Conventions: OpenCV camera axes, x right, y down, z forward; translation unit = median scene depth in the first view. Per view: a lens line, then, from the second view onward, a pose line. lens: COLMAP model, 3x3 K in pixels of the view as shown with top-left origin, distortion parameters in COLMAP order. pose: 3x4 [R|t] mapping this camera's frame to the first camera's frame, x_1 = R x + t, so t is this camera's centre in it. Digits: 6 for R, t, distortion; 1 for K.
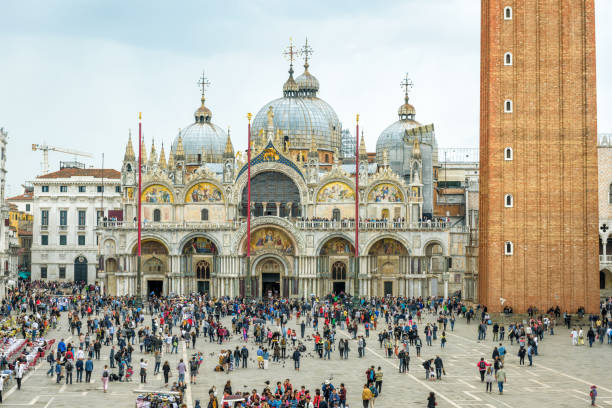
lens RADIAL K [[1355.7, 0, 232.1], [0, 1355.7, 204.2], [0, 0, 1]] dist [0.016853, 0.140658]
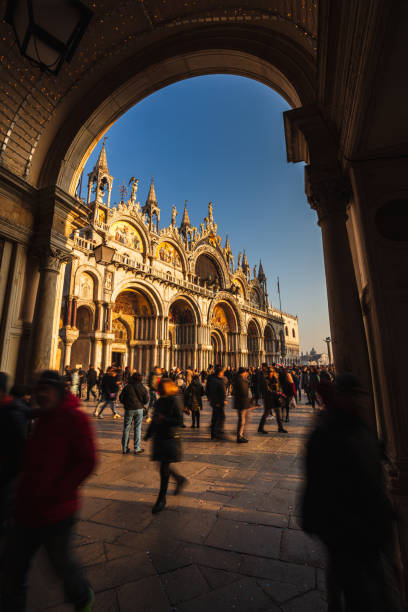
lens RADIAL K [[281.0, 0, 204.0], [0, 281.0, 306.0], [0, 0, 1]] dist [0.000204, 0.000050]
pose [[0.411976, 0.183027, 0.892623, -0.172306], [-0.004769, 0.980039, -0.198750, 0.062595], [-0.911182, 0.077623, 0.404625, 0.919259]]
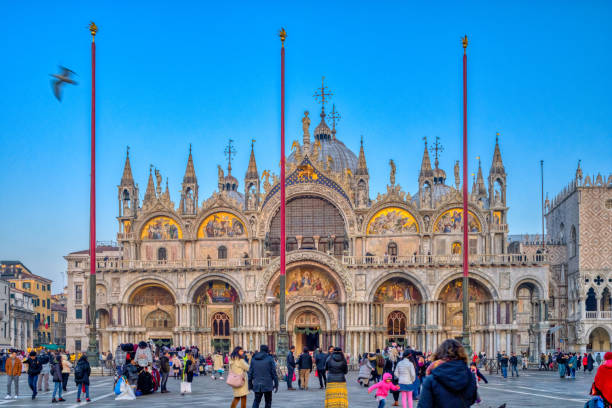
lens RADIAL K [[663.1, 0, 296.8], [0, 663.1, 373.2], [0, 0, 1]] dist [-0.064491, 0.005076]
pose [[0.998670, -0.005923, 0.051219, 0.002712], [0.002994, 0.998366, 0.057068, 0.055664], [-0.051474, -0.056839, 0.997056, 0.622122]]
